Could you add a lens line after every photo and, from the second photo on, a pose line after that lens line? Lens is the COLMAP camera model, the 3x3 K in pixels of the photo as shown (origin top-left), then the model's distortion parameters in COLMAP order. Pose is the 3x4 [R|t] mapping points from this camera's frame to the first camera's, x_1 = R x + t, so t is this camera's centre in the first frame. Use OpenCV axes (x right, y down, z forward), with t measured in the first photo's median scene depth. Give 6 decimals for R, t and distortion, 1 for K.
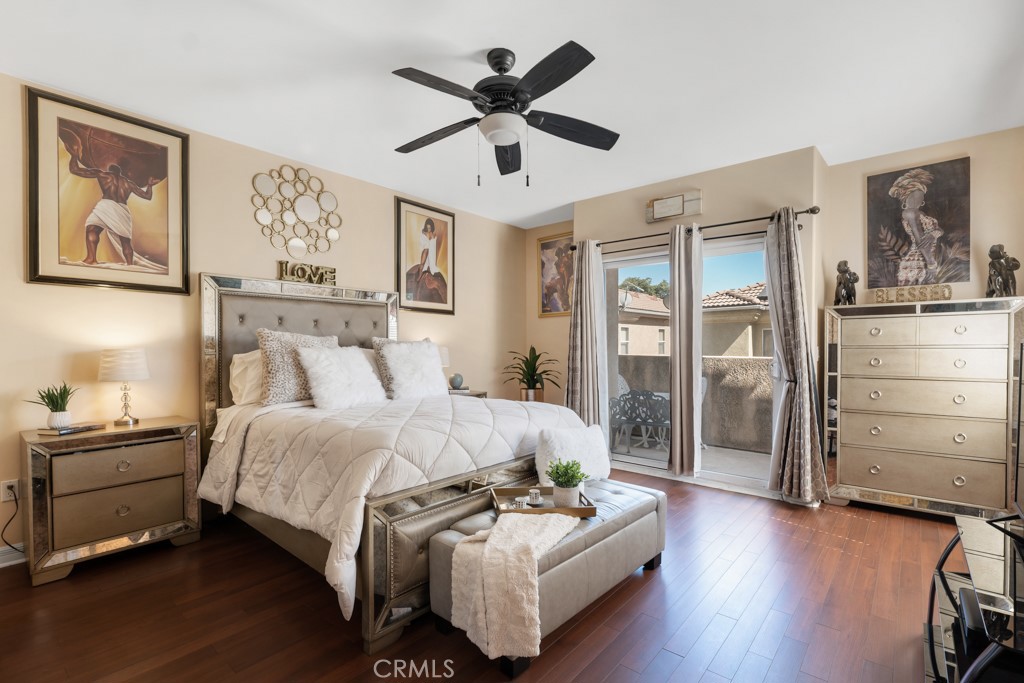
lens RADIAL K [[476.7, 0, 512.8], [0, 476.7, 348.4], [0, 0, 1]] dist [0.000892, 0.000736]
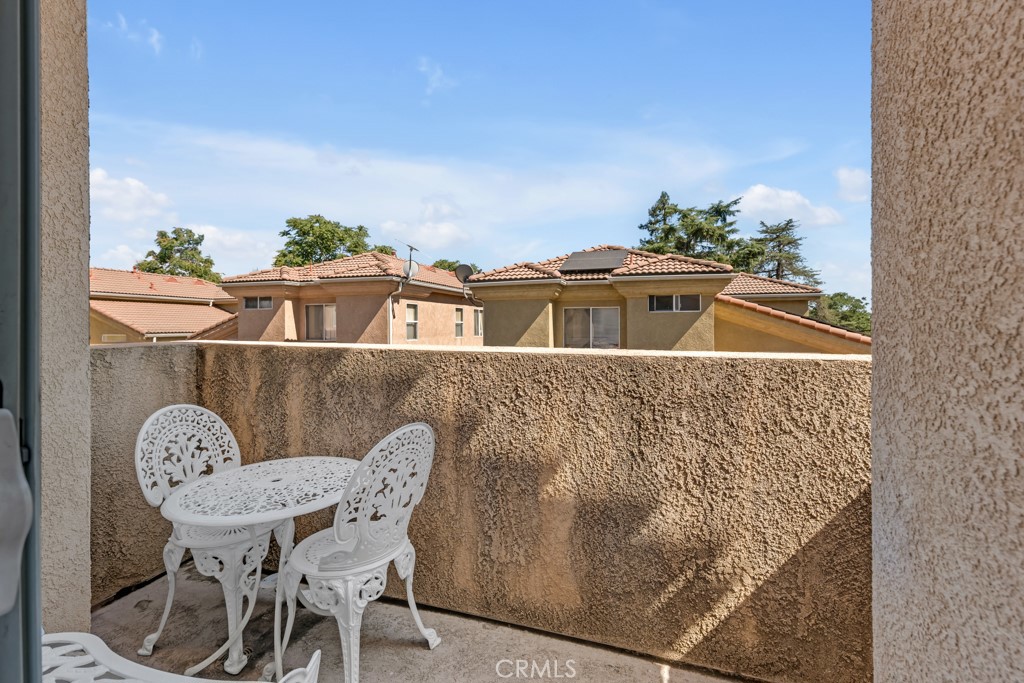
lens RADIAL K [[461.5, 0, 513.1], [0, 461.5, 334.9], [0, 0, 1]] dist [0.003652, -0.001637]
pose [[0.928712, -0.002560, 0.370793, 0.128367], [-0.000987, 0.999956, 0.009374, 0.000780], [-0.370800, -0.009072, 0.928668, 0.255723]]
